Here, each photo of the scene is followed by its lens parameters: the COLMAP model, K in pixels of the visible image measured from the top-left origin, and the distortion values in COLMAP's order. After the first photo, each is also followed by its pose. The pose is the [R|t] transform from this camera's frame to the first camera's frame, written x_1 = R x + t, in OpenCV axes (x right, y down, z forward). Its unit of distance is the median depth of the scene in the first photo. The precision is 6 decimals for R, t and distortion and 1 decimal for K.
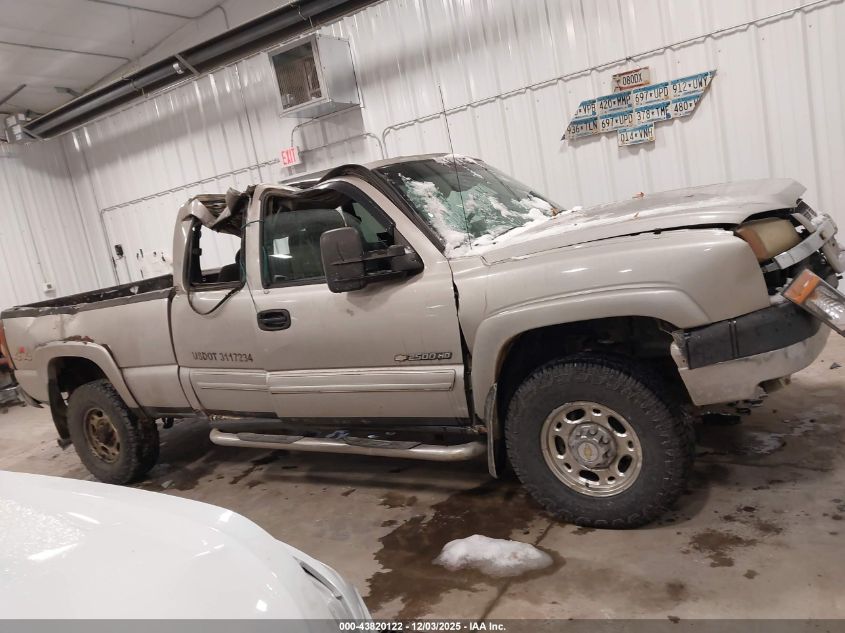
lens RADIAL K [[604.2, 0, 422.5], [0, 604.2, 316.5], [0, 0, 1]] dist [0.023554, -0.004314]
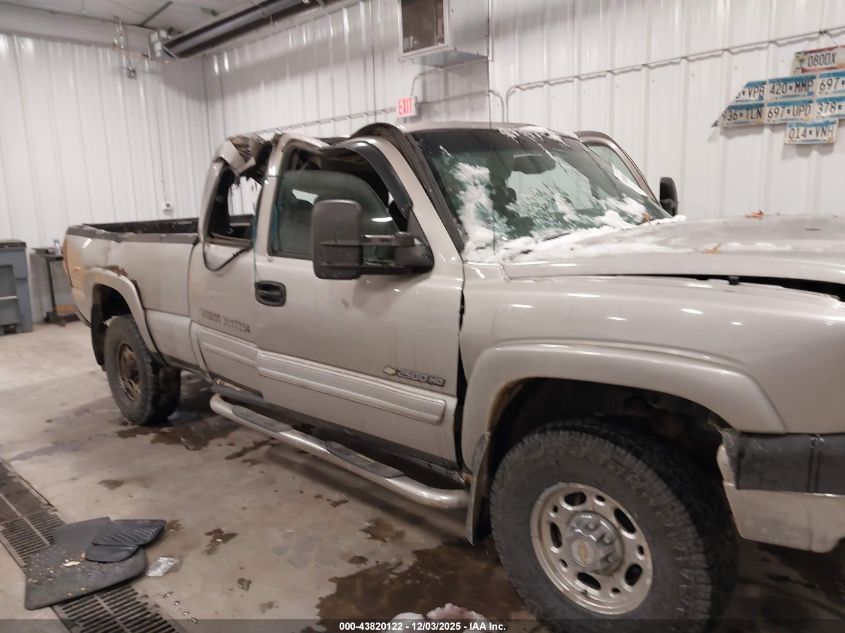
lens RADIAL K [[628.7, 0, 422.5], [0, 628.7, 316.5], [0, 0, 1]] dist [0.004485, 0.025288]
pose [[0.962448, 0.189847, -0.194042, 0.109361], [-0.179337, 0.981256, 0.070534, -0.049080], [0.203796, -0.033087, 0.978454, 0.130809]]
